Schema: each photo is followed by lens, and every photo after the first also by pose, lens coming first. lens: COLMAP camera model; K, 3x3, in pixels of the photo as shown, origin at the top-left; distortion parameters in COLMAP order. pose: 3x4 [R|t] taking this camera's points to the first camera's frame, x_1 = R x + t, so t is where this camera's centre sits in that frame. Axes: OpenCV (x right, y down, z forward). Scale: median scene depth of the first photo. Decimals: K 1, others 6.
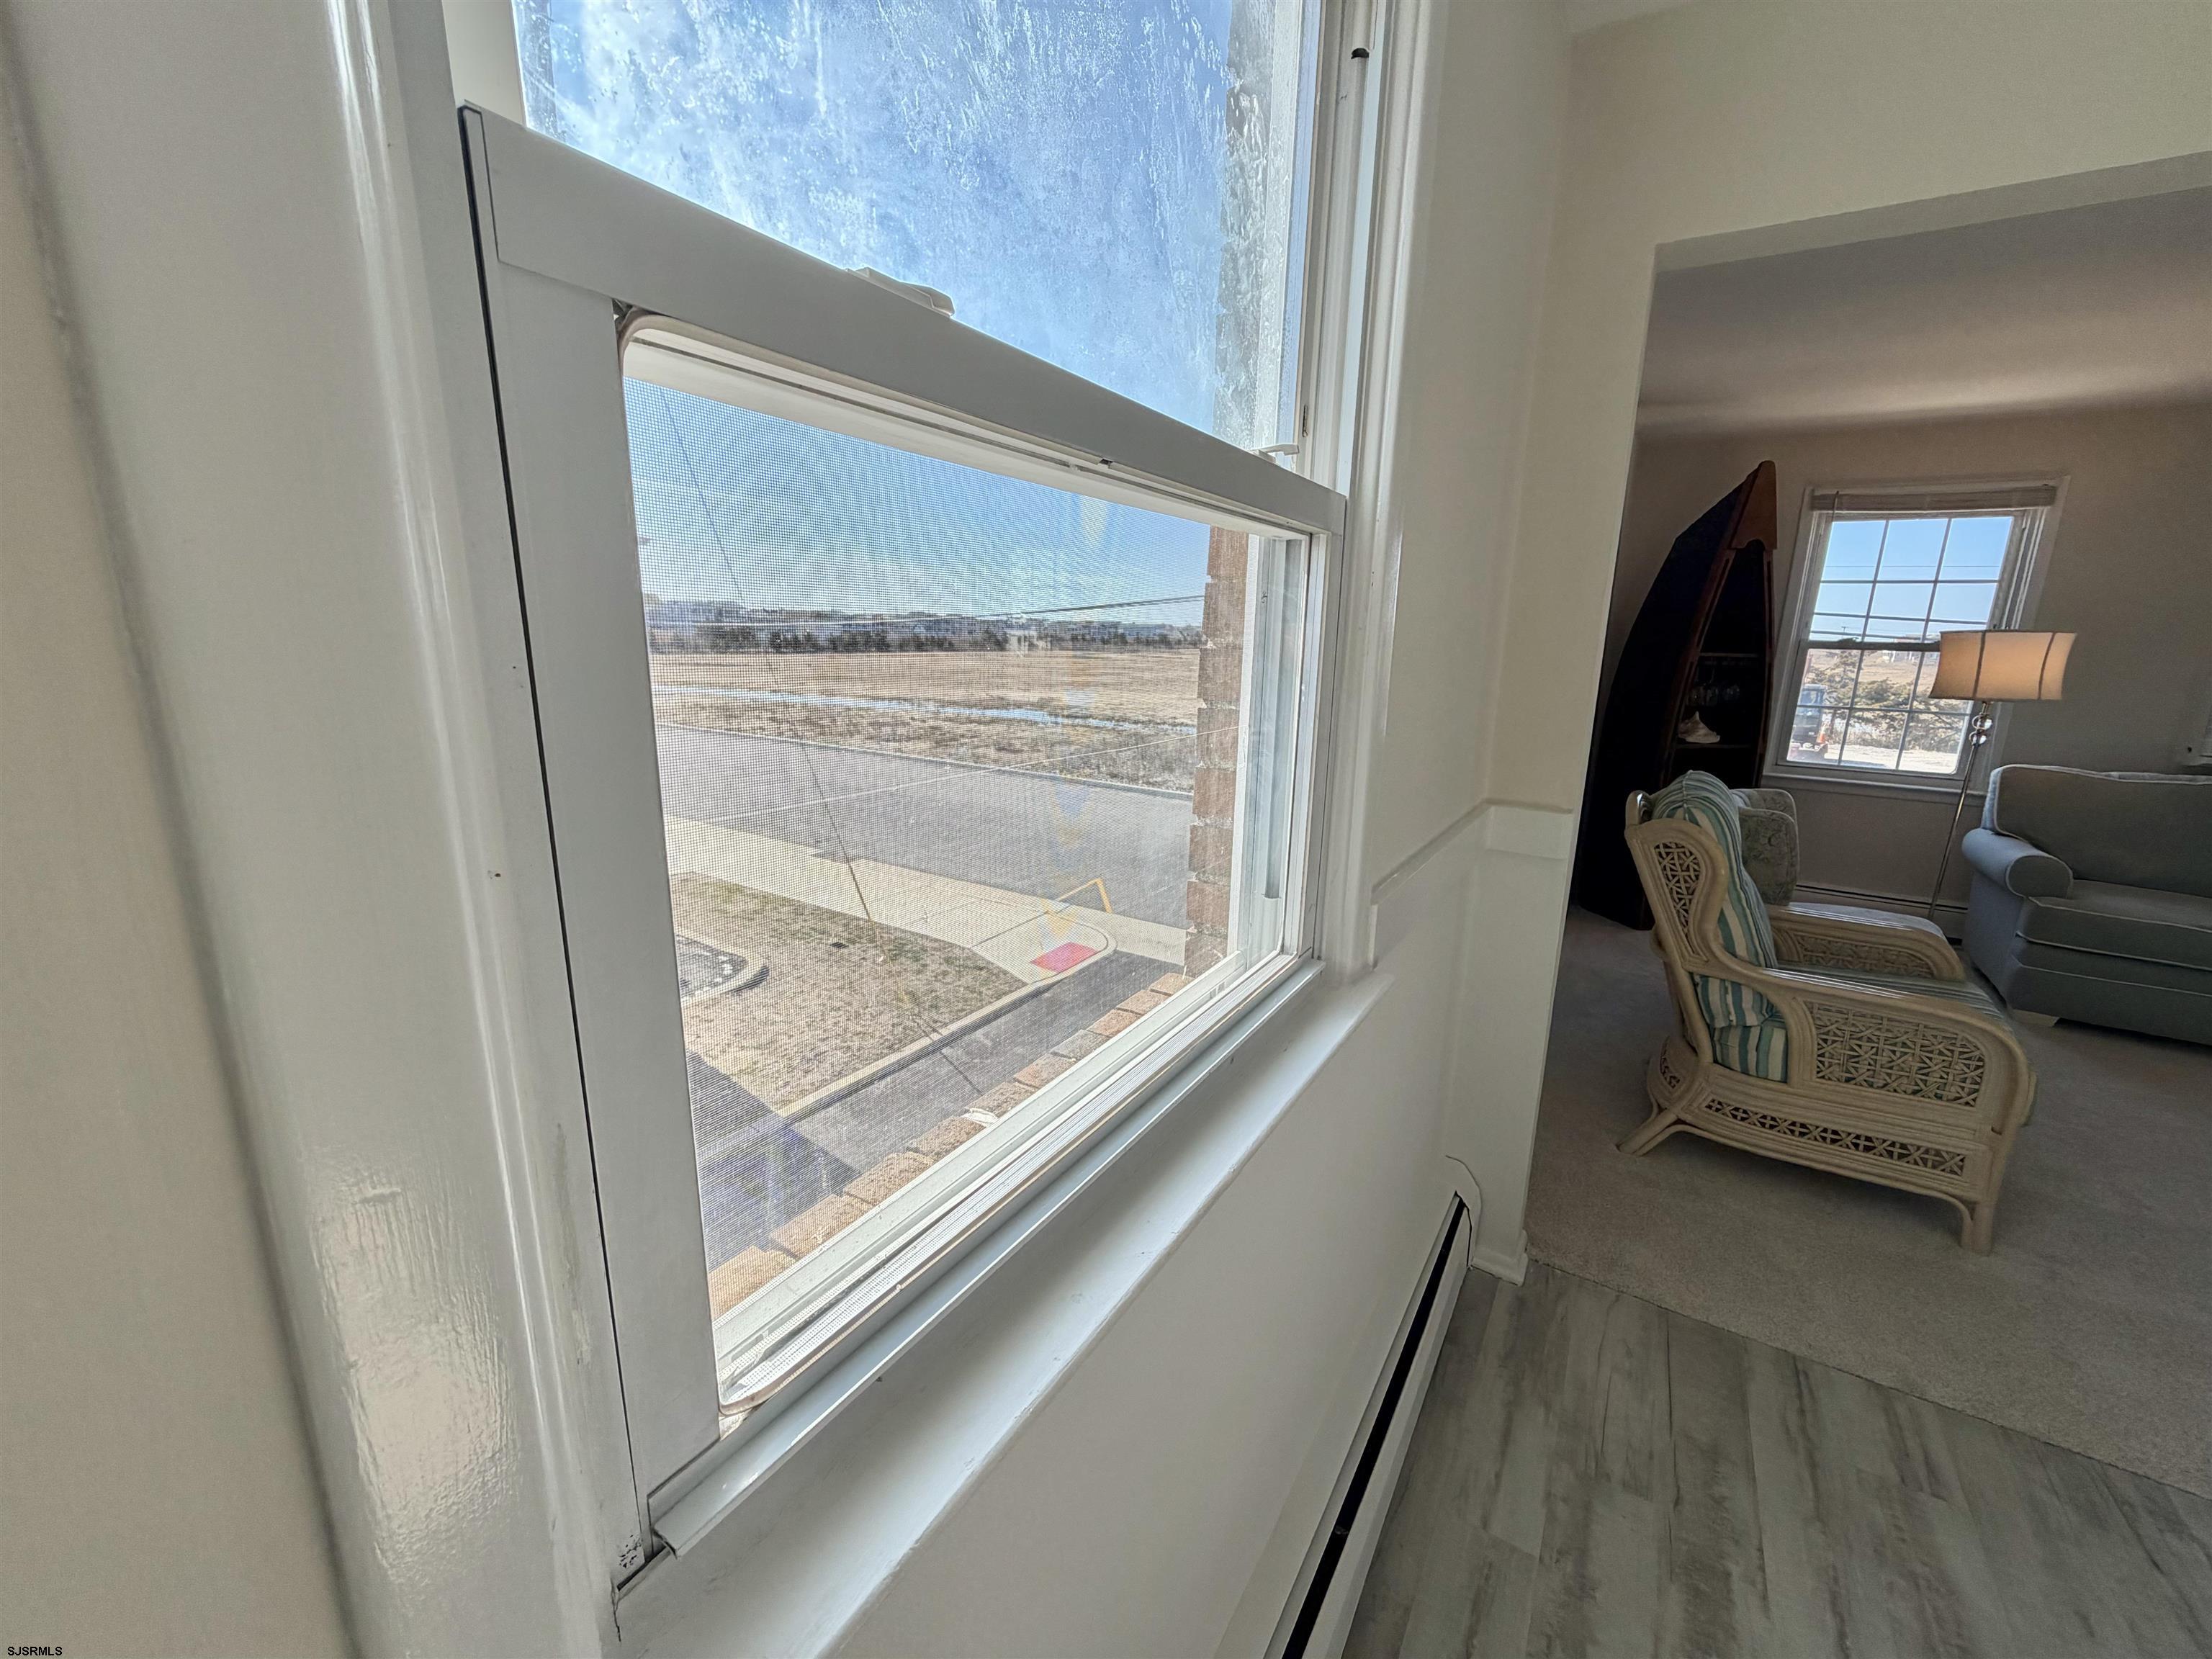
lens RADIAL K [[887.8, 0, 1105.3], [0, 887.8, 837.8], [0, 0, 1]] dist [0.001954, -0.000099]
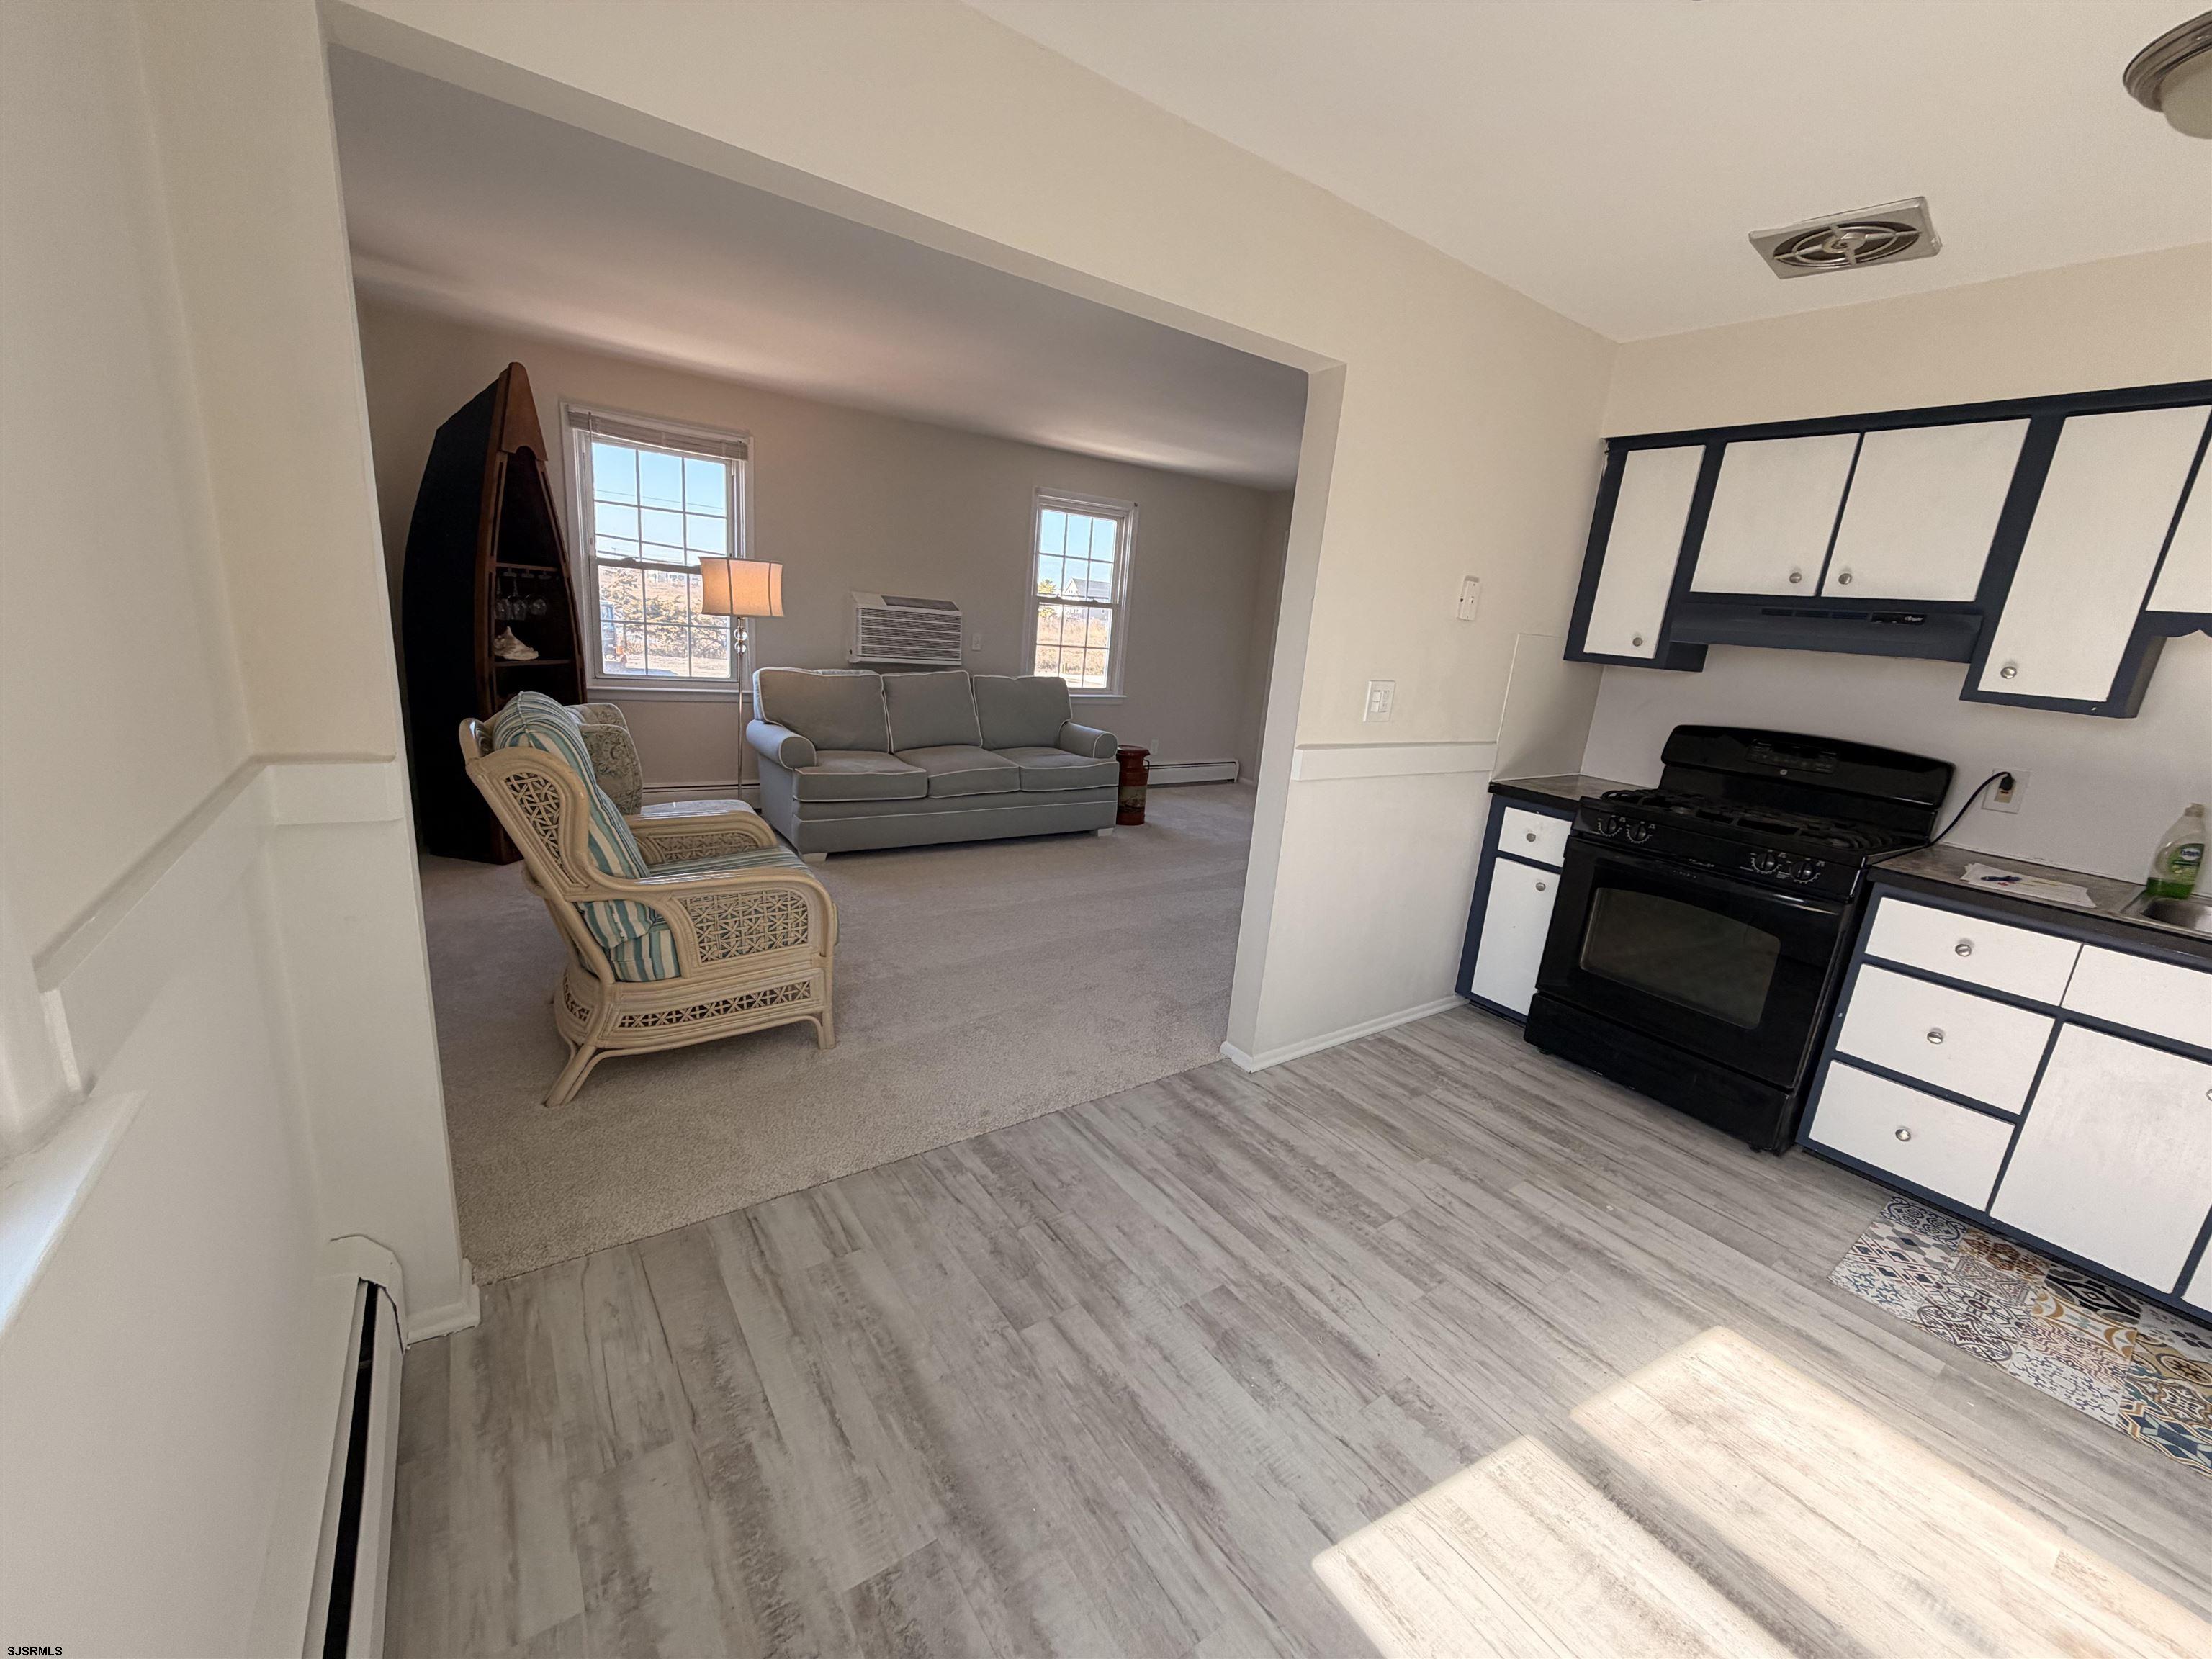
lens RADIAL K [[887.1, 0, 1107.7], [0, 887.1, 830.2], [0, 0, 1]] dist [-0.002297, -0.000113]
pose [[0.389357, -0.210115, 0.896801, 0.039121], [0.132426, 0.976288, 0.171244, -0.012685], [-0.911518, 0.052084, 0.407950, 0.077328]]
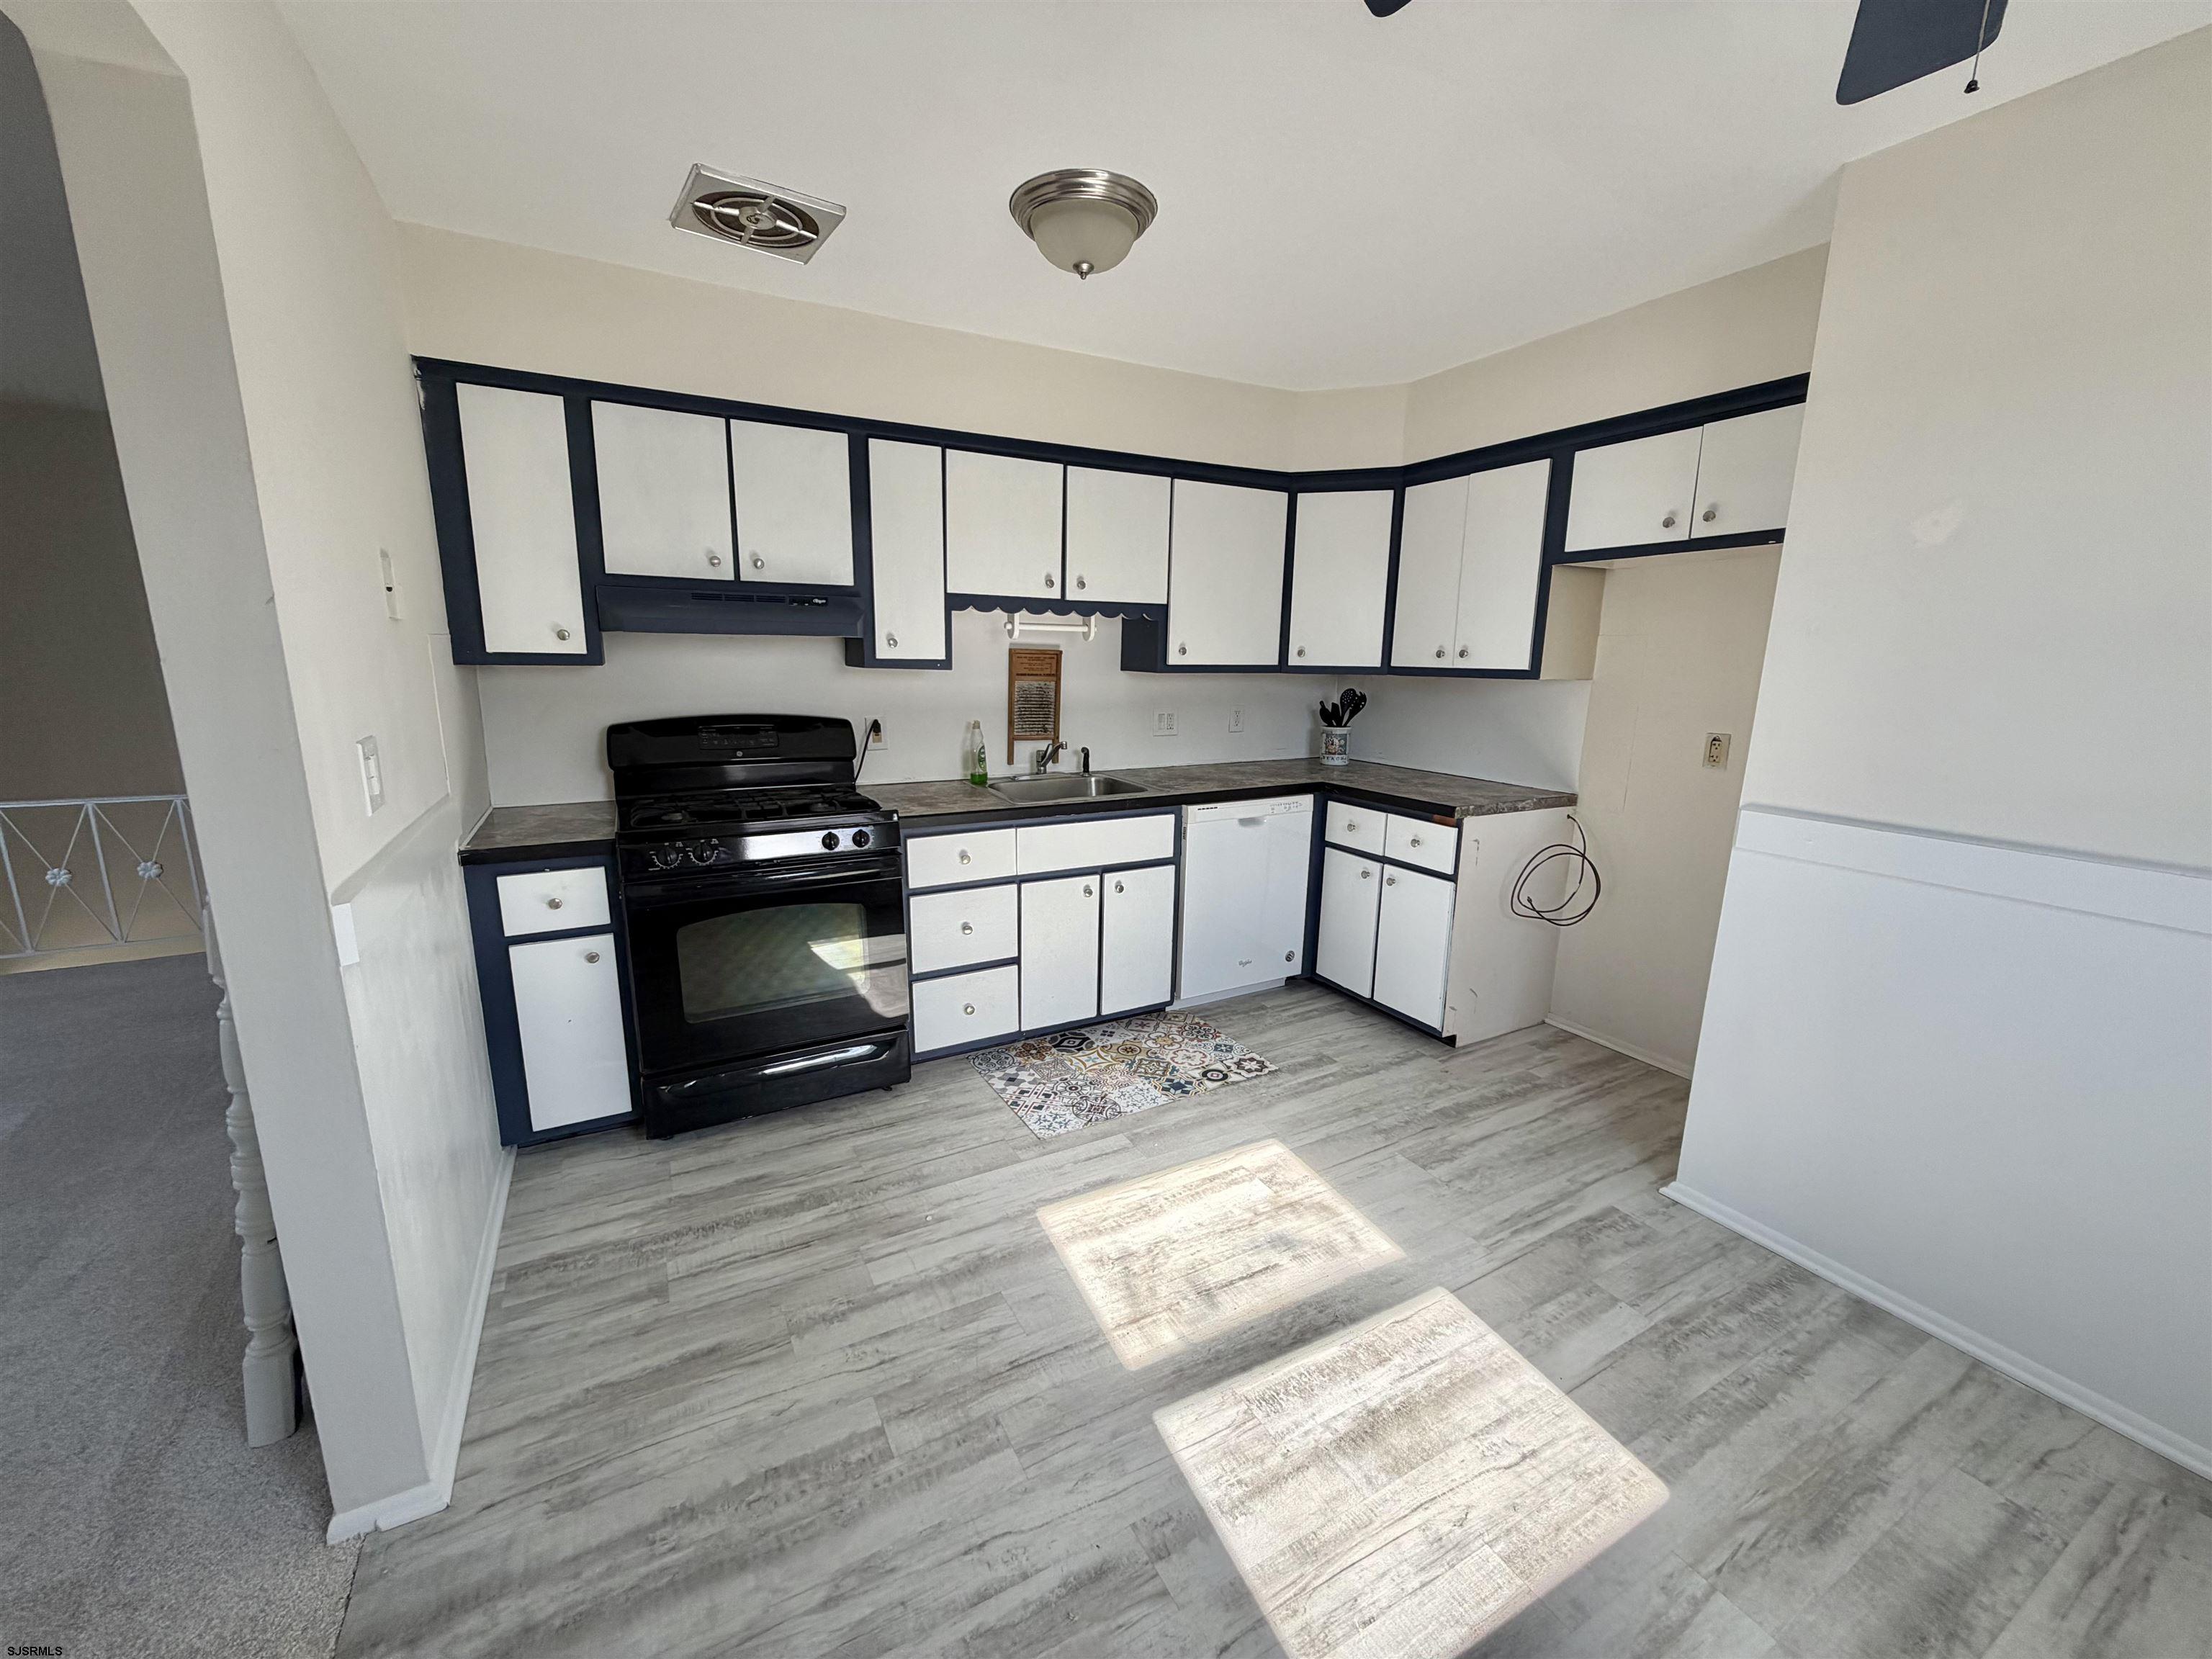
lens RADIAL K [[875.3, 0, 1106.0], [0, 875.3, 829.5], [0, 0, 1]] dist [-0.000384, 0.000016]
pose [[-0.864903, -0.131534, 0.484398, 0.524166], [0.083003, 0.914287, 0.396472, -0.116705], [-0.495028, 0.383116, -0.779852, 0.515778]]
